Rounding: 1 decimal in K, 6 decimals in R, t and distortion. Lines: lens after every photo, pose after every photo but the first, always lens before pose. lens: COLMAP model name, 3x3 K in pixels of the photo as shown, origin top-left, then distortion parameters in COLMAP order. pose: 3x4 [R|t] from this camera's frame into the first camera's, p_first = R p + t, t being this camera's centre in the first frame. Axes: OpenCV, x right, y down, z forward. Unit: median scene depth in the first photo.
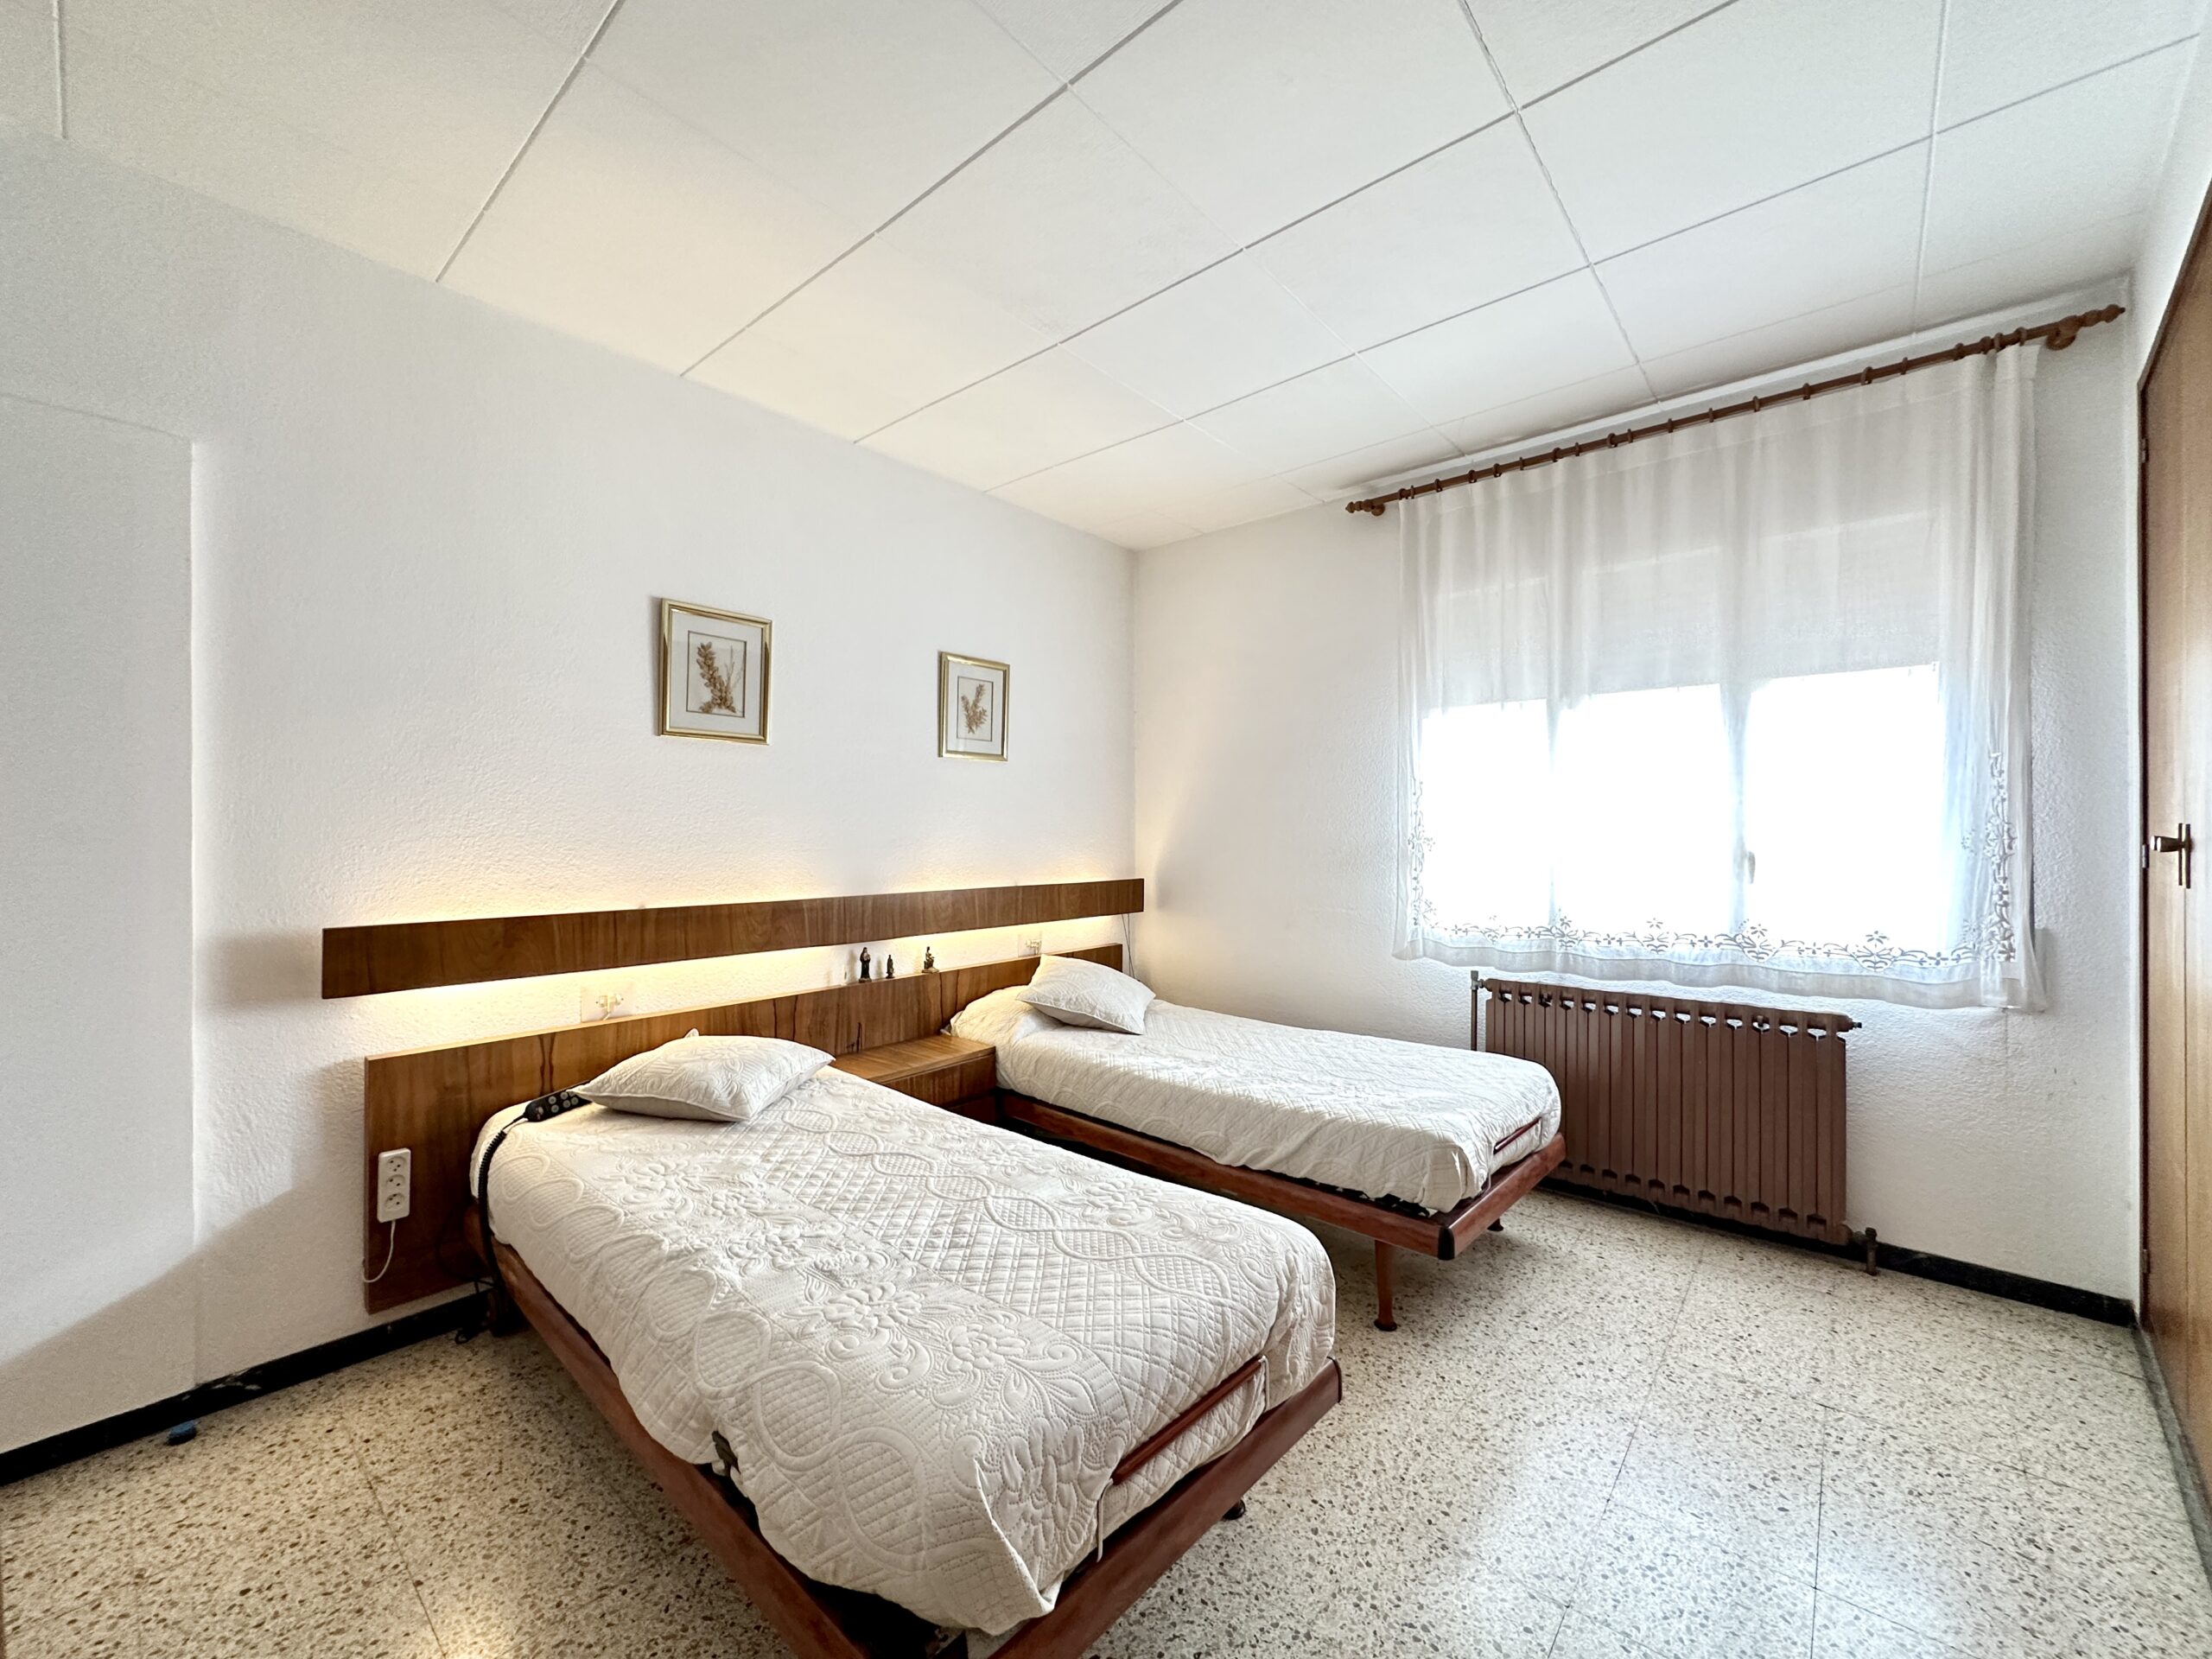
lens RADIAL K [[878.1, 0, 1105.8], [0, 878.1, 826.6], [0, 0, 1]] dist [-0.003907, 0.000650]
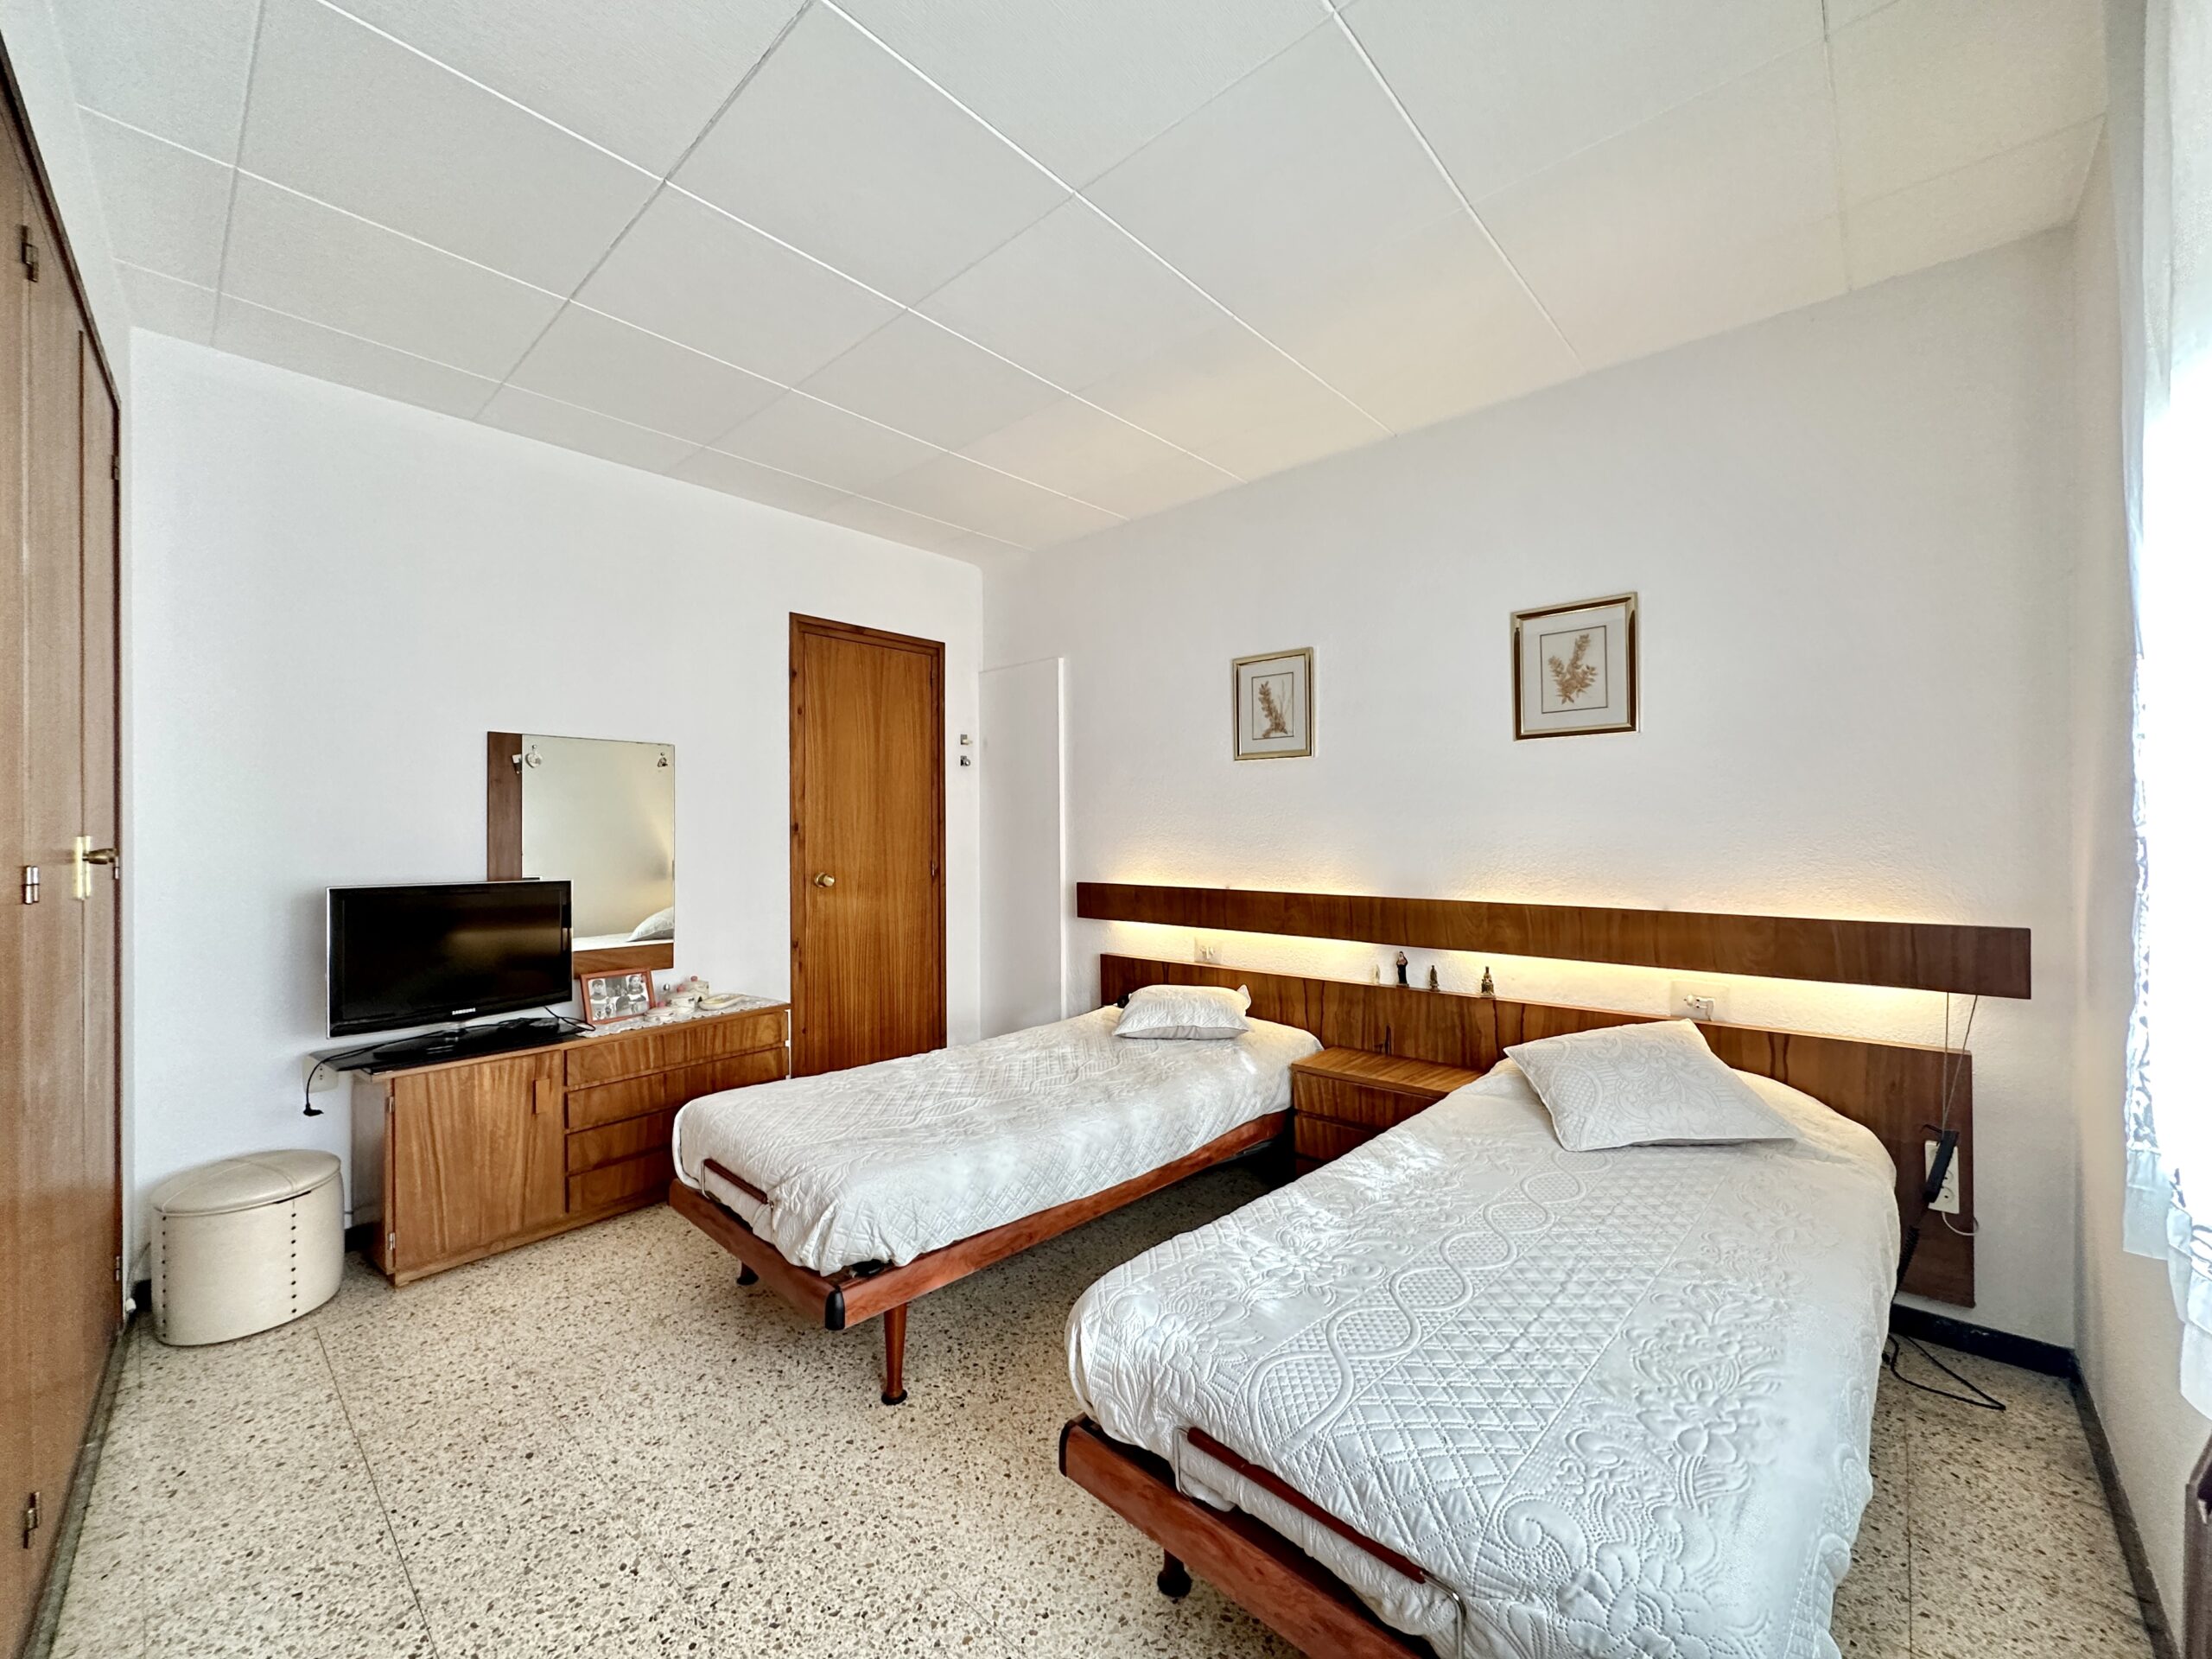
lens RADIAL K [[878.1, 0, 1105.4], [0, 878.1, 831.9], [0, 0, 1]] dist [-0.003907, 0.000650]
pose [[-0.021919, 0.000646, -0.999760, 0.797903], [0.014581, 0.999894, 0.000326, 0.000166], [0.999653, -0.014571, -0.021927, 0.788481]]
